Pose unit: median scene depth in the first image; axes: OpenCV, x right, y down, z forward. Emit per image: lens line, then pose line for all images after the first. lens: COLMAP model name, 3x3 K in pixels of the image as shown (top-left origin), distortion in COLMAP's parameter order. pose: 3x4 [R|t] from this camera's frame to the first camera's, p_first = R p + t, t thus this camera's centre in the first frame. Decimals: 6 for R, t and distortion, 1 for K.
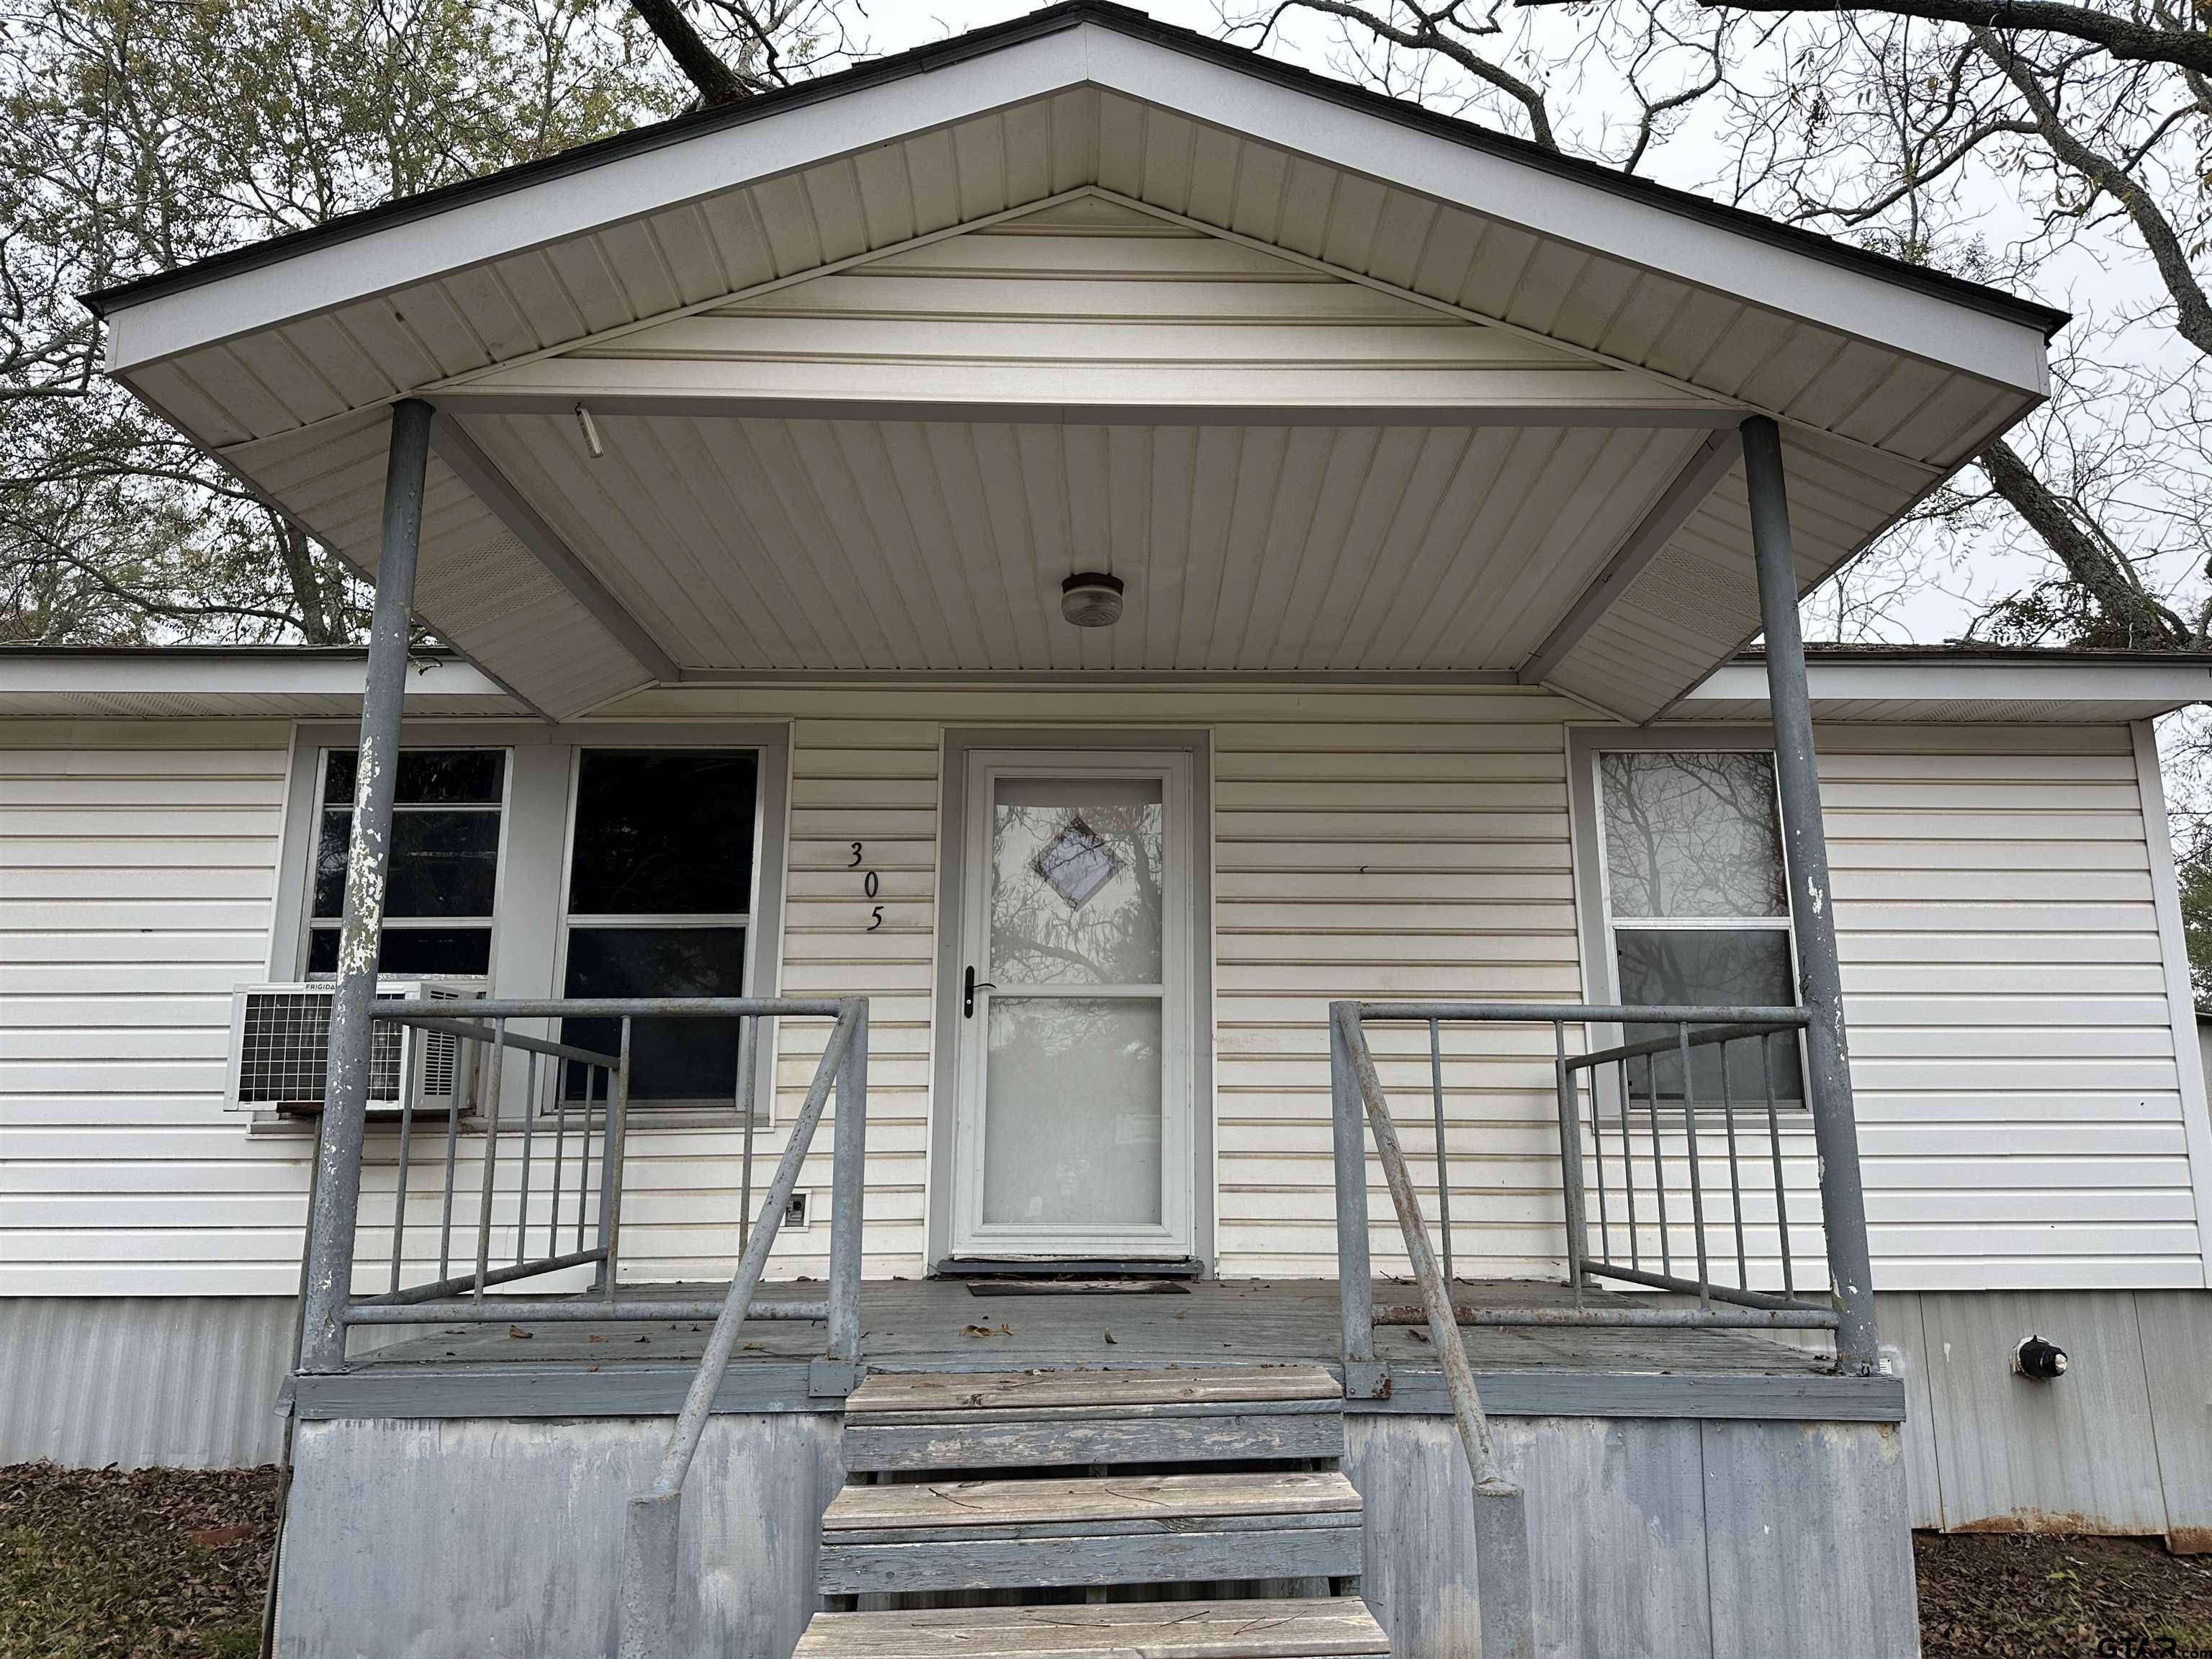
lens RADIAL K [[1551.1, 0, 1122.1], [0, 1551.1, 825.8], [0, 0, 1]] dist [0.065274, -0.079053]
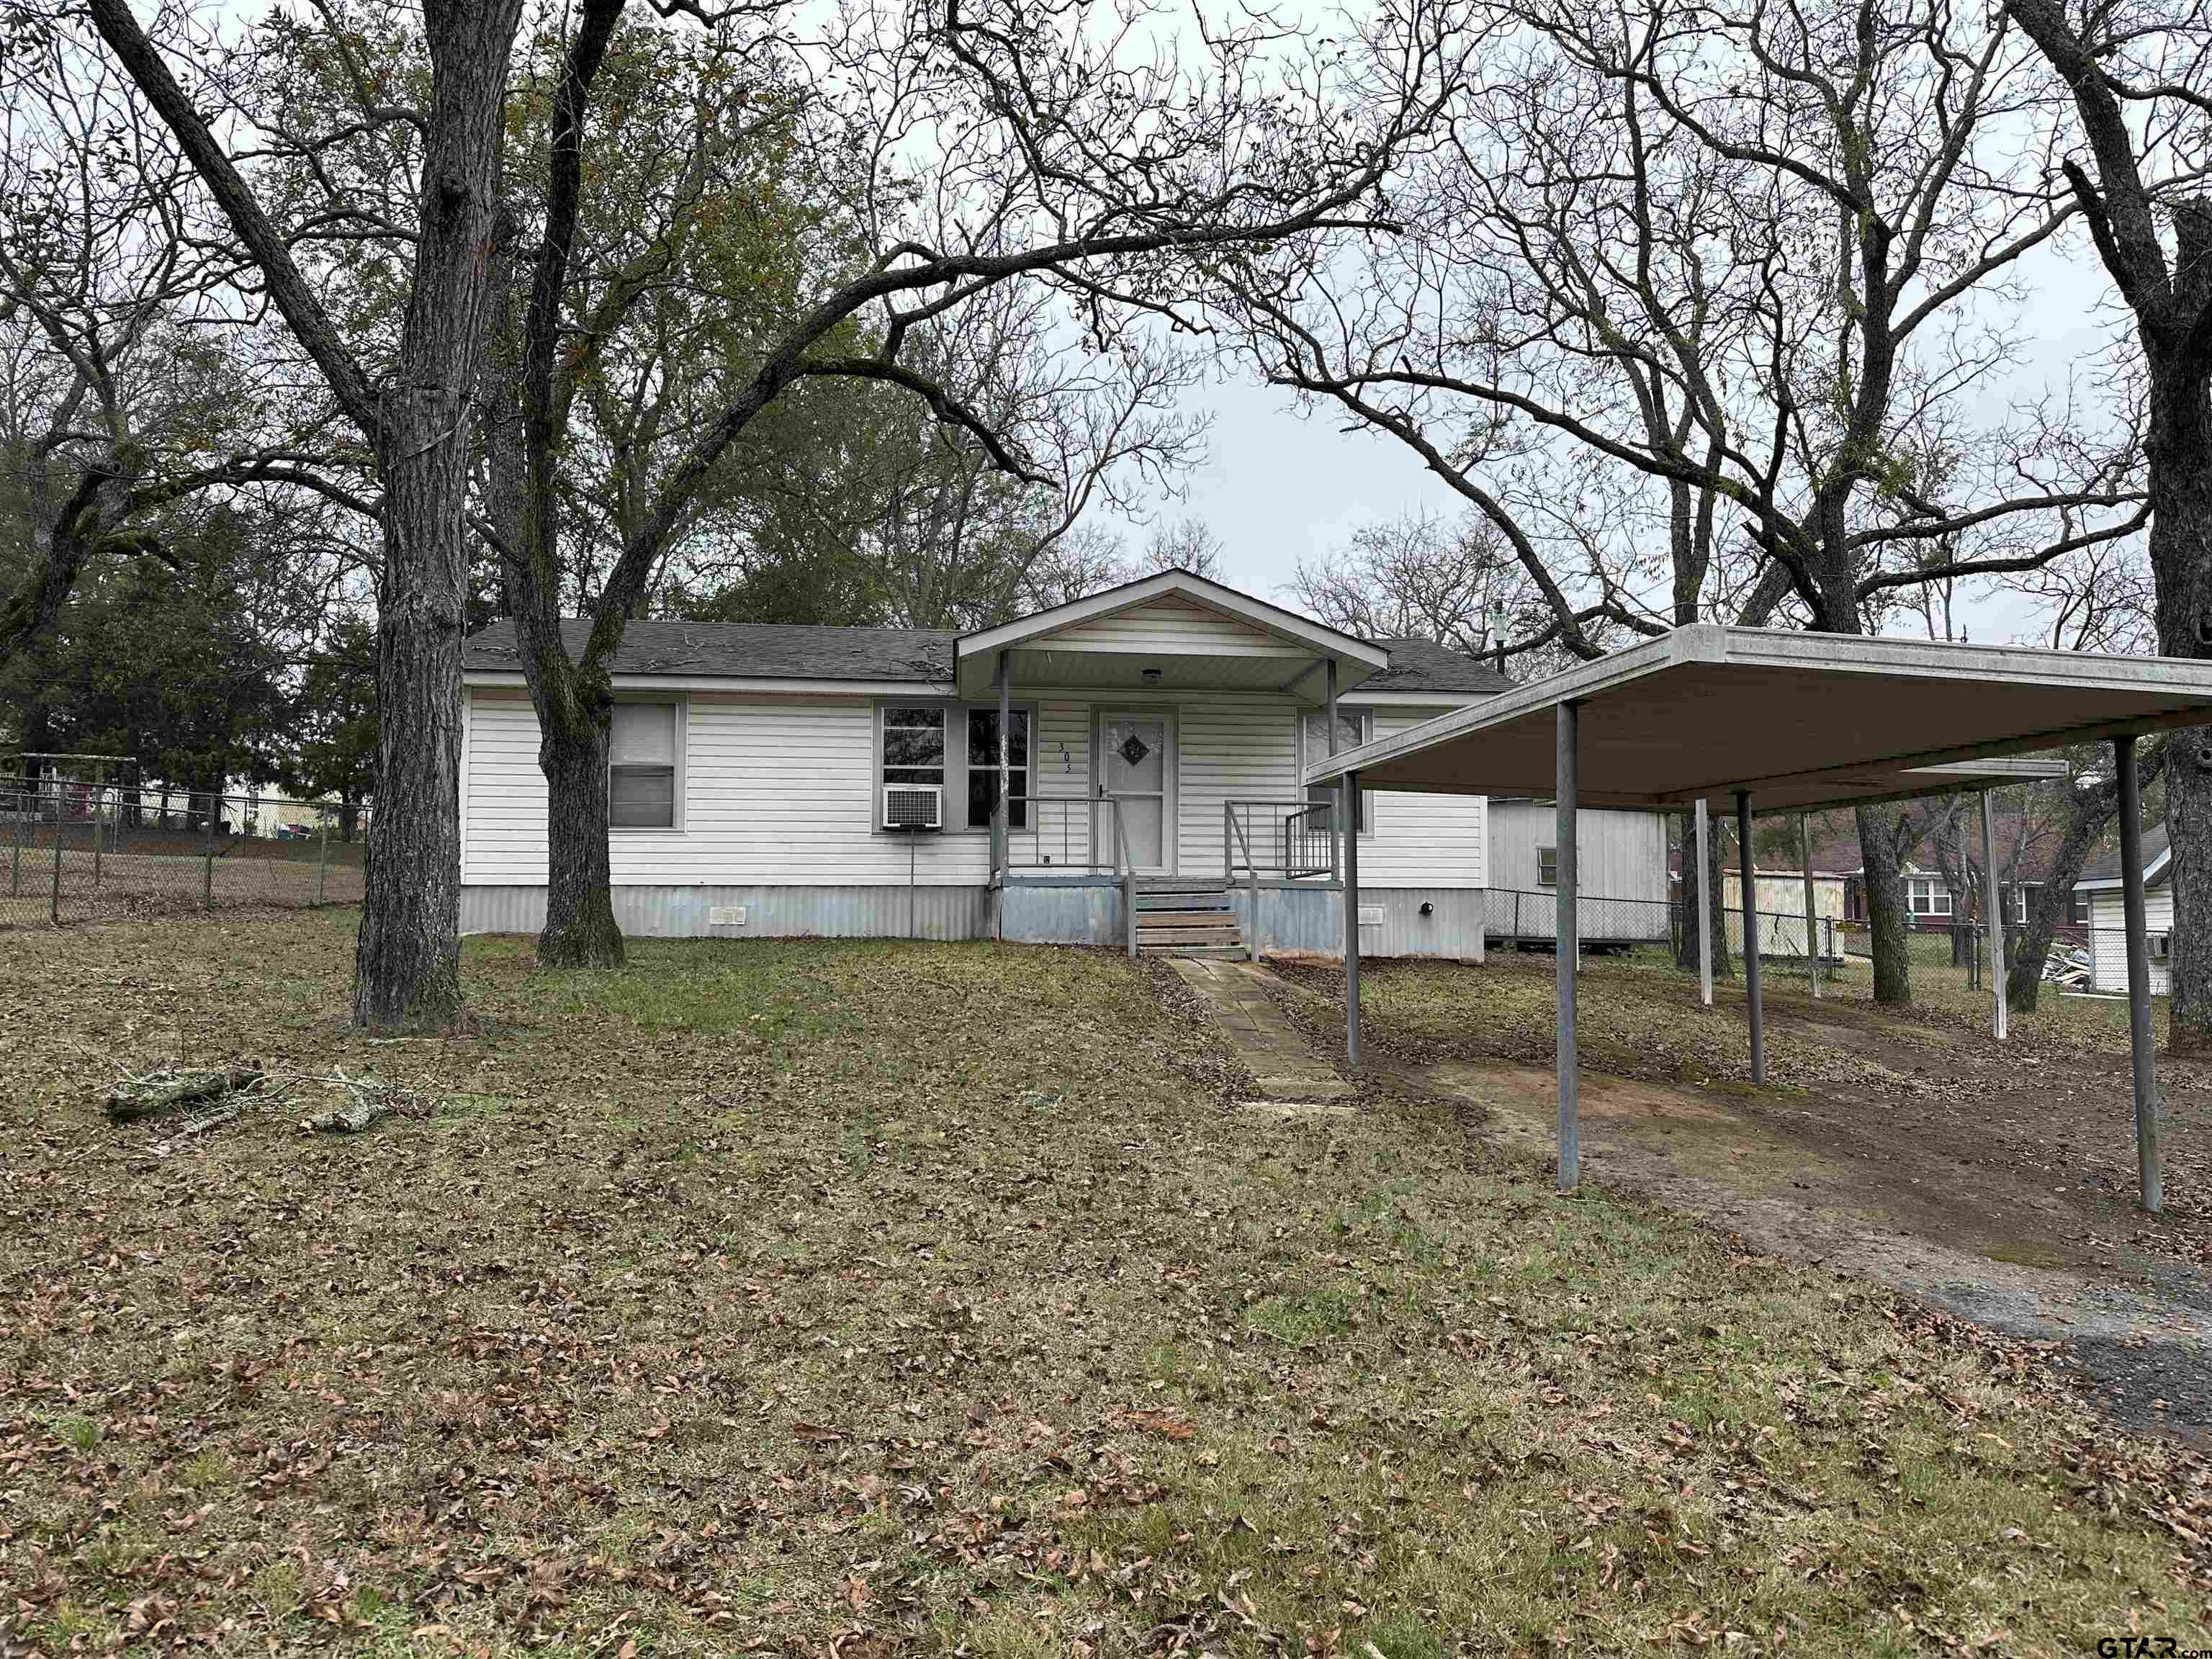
lens RADIAL K [[1551.1, 0, 1109.1], [0, 1551.1, 827.7], [0, 0, 1]] dist [0.065274, -0.079053]
pose [[0.994717, 0.010763, 0.102086, -0.413025], [-0.025387, 0.989388, 0.143065, -0.277826], [-0.099463, -0.144901, 0.984434, -2.135591]]
